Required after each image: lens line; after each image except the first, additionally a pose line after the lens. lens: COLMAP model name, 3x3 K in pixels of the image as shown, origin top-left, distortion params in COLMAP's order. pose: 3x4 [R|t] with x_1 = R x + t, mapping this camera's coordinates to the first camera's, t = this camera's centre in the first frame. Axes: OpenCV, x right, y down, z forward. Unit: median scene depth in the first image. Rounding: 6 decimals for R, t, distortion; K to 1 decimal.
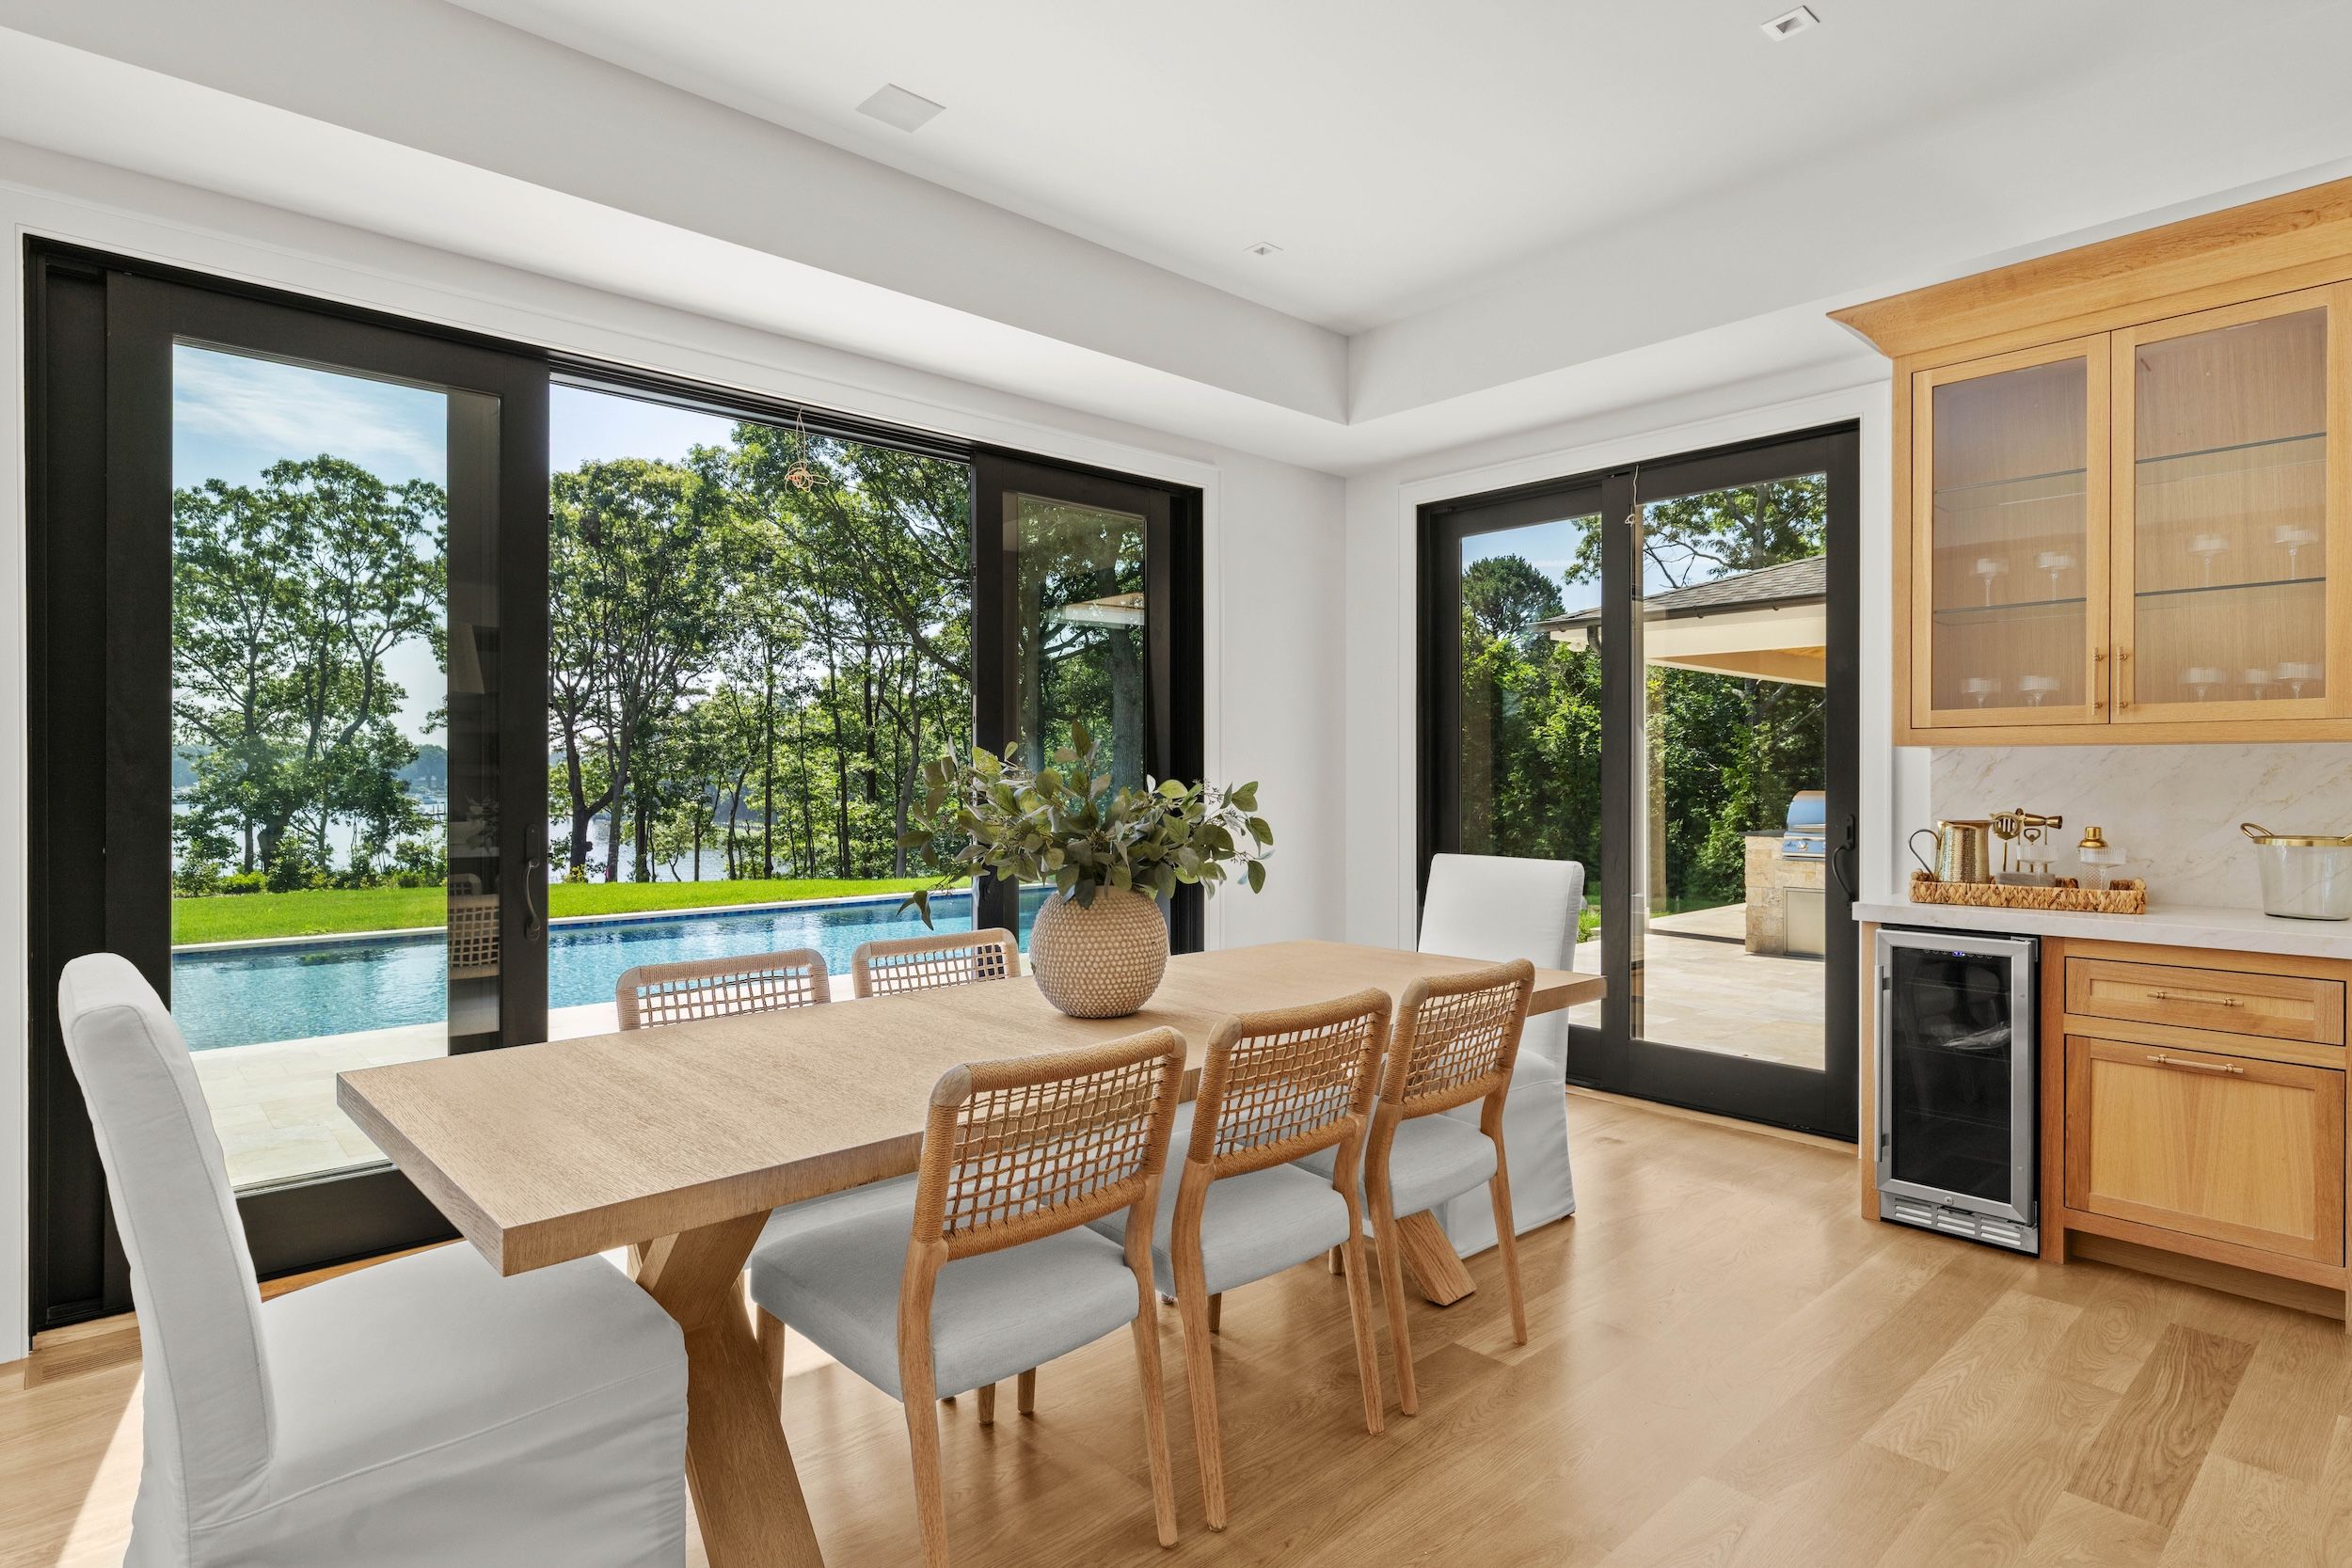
lens RADIAL K [[1240.3, 0, 1176.0], [0, 1240.3, 784.0], [0, 0, 1]] dist [0.002257, -0.000415]
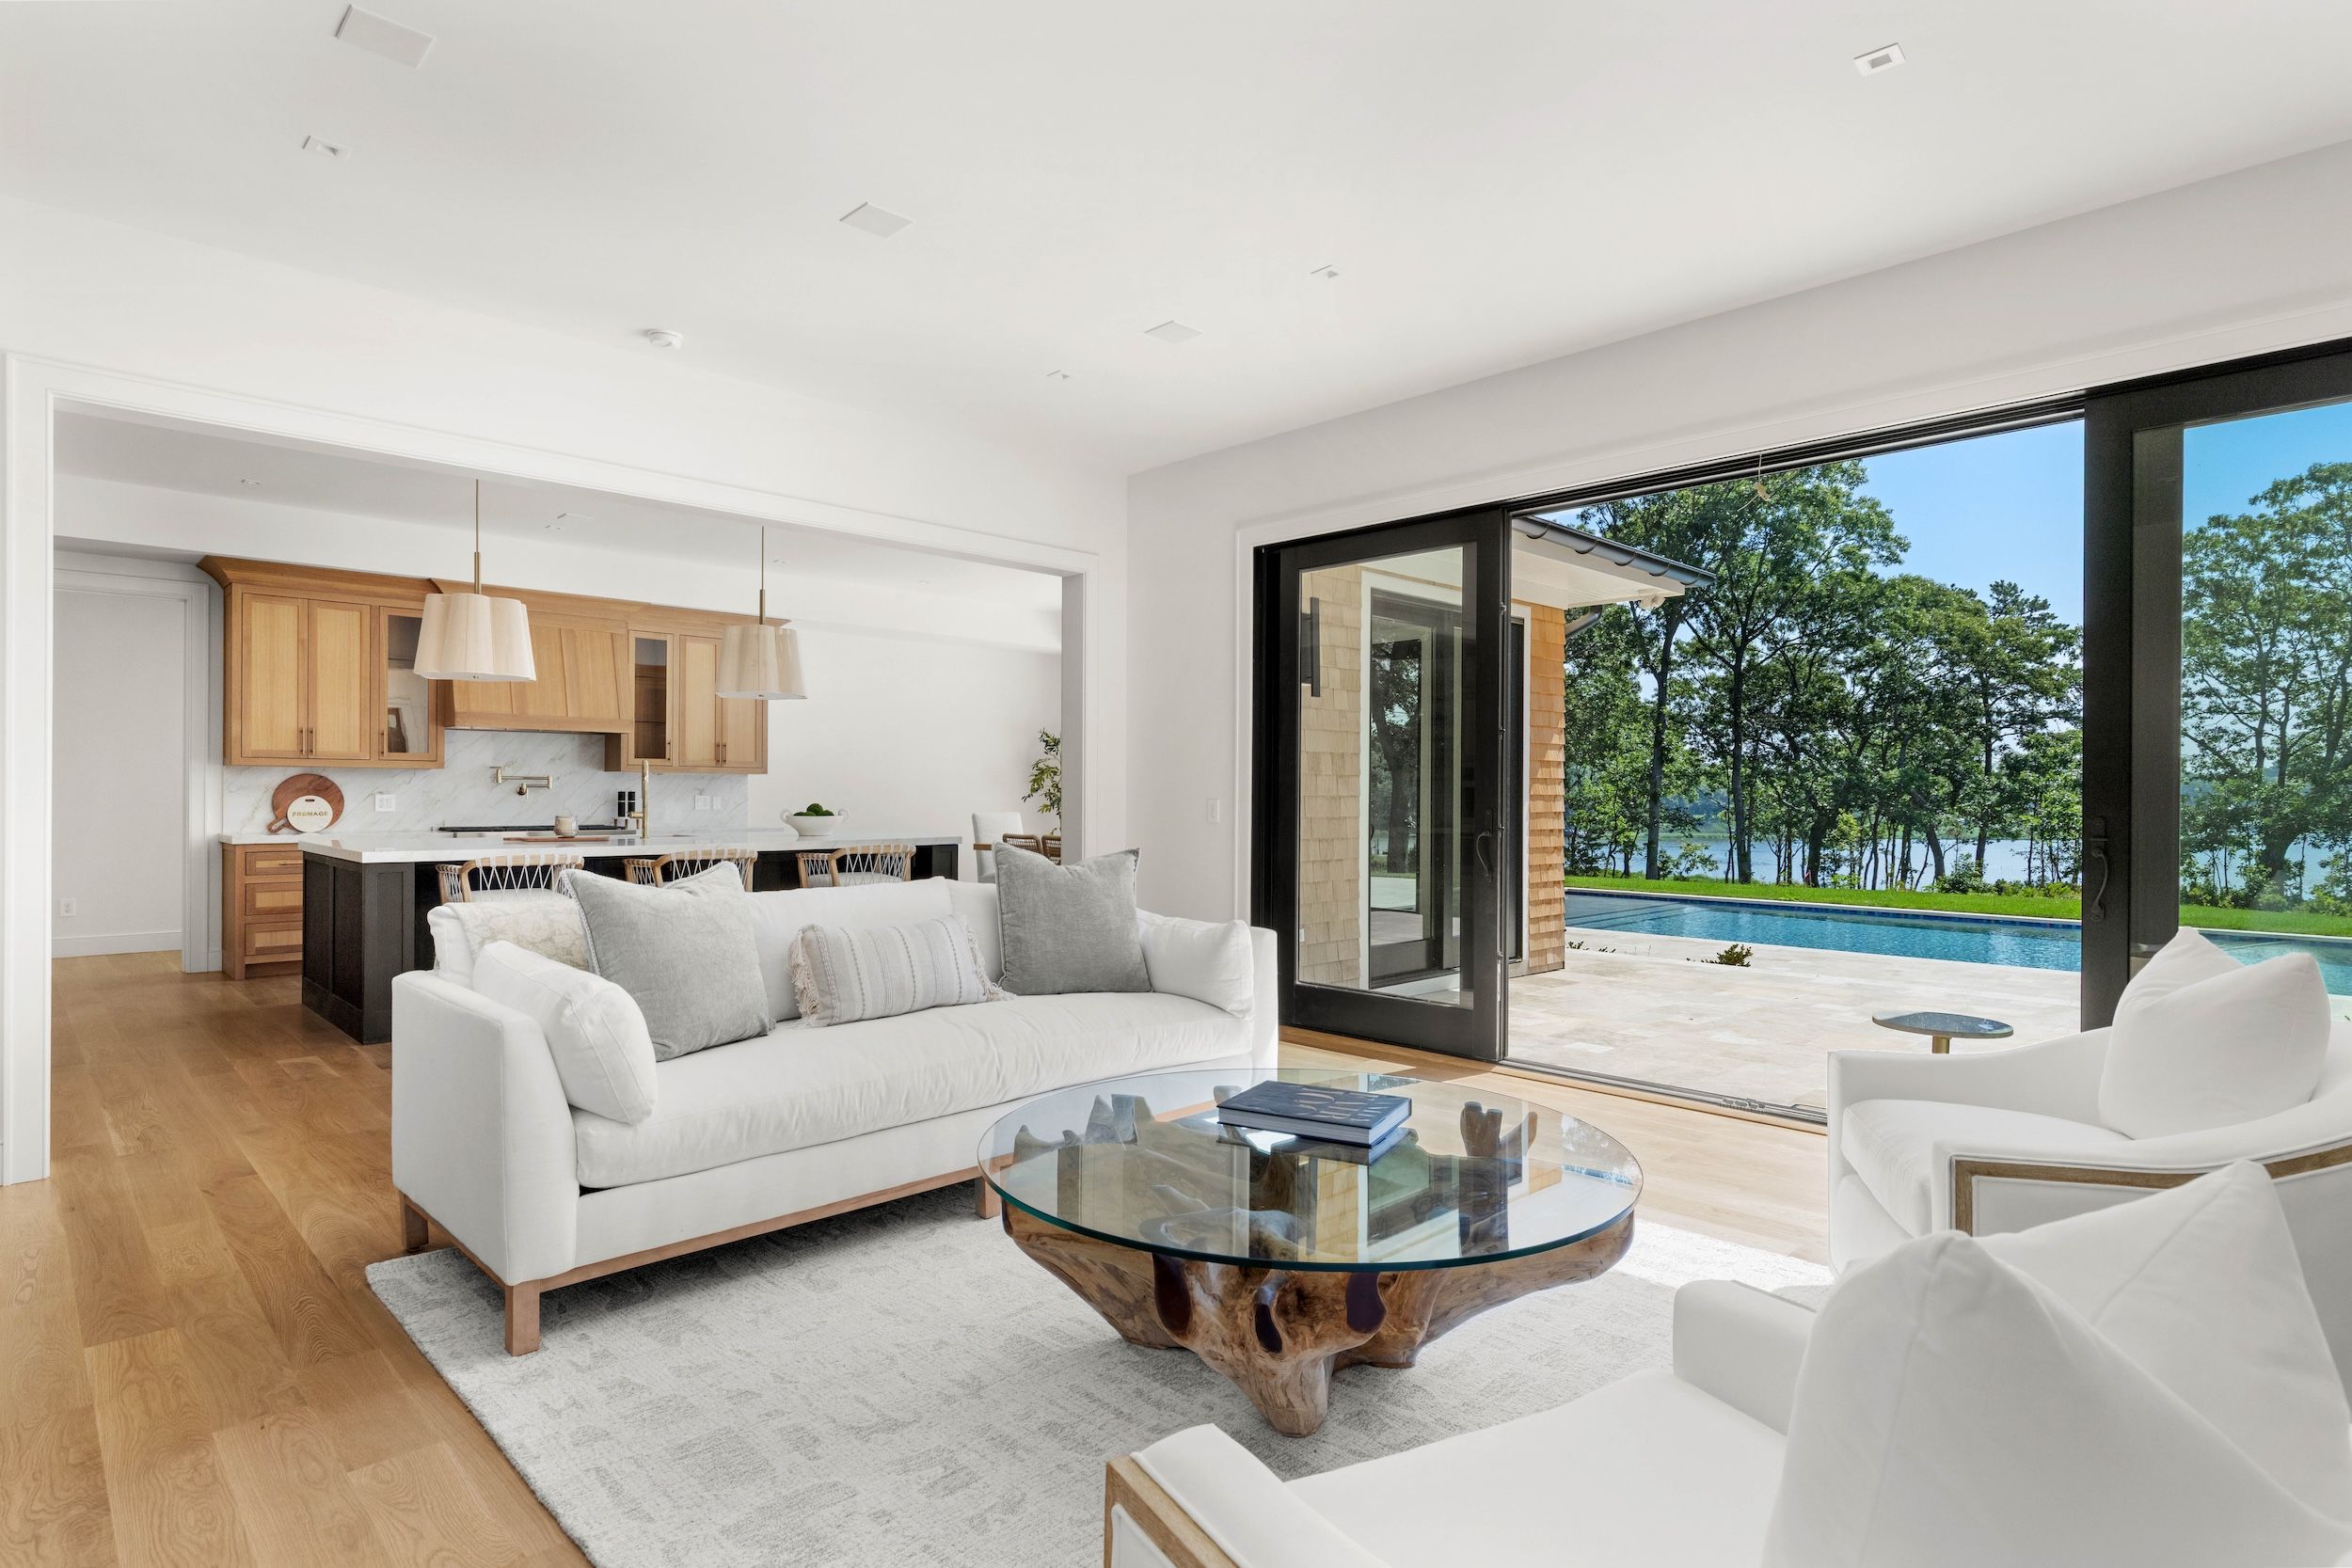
lens RADIAL K [[1235.5, 0, 1173.5], [0, 1235.5, 805.0], [0, 0, 1]] dist [-0.000770, -0.000258]
pose [[0.040745, 0.000770, -0.999169, 0.192904], [-0.004451, 0.999990, 0.000590, 0.003098], [0.999160, 0.004423, 0.040748, 0.058959]]
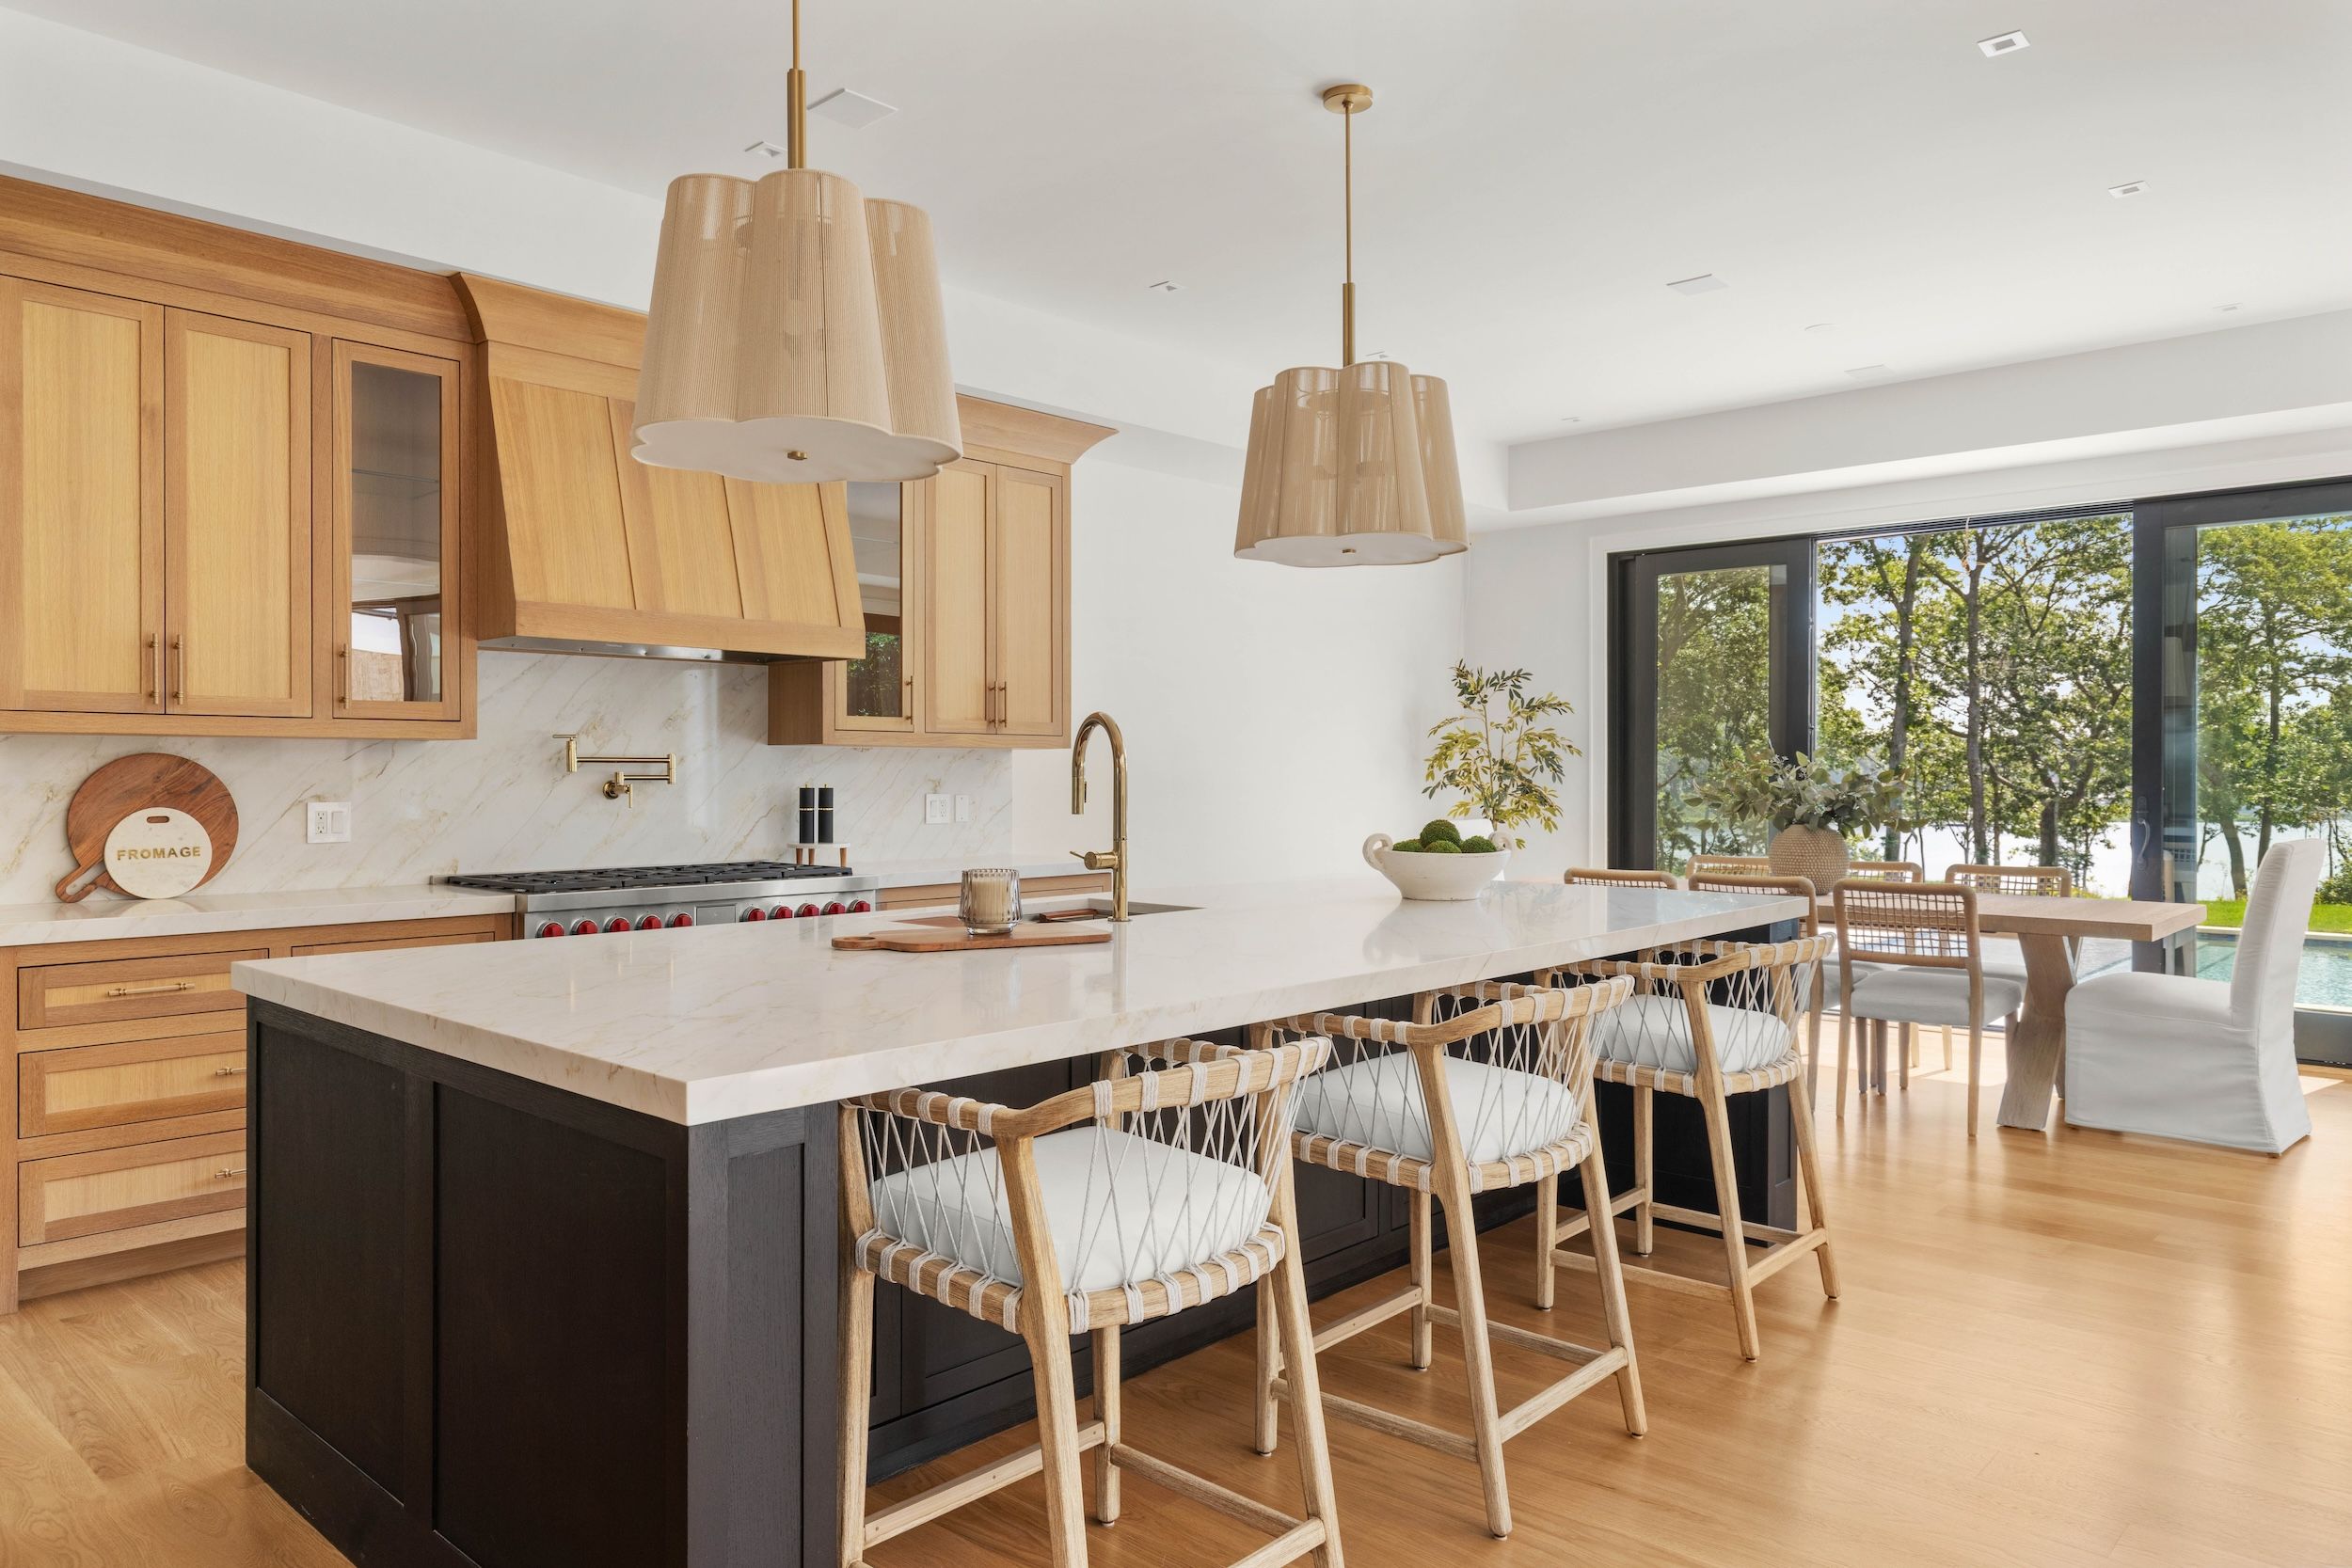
lens RADIAL K [[1560.5, 0, 1176.0], [0, 1560.5, 784.0], [0, 0, 1]] dist [-0.006825, -0.002091]
pose [[0.102670, 0.002386, -0.994713, 0.110539], [0.000202, 0.999997, 0.002420, 0.000963], [0.994715, -0.000450, 0.102669, -0.004901]]
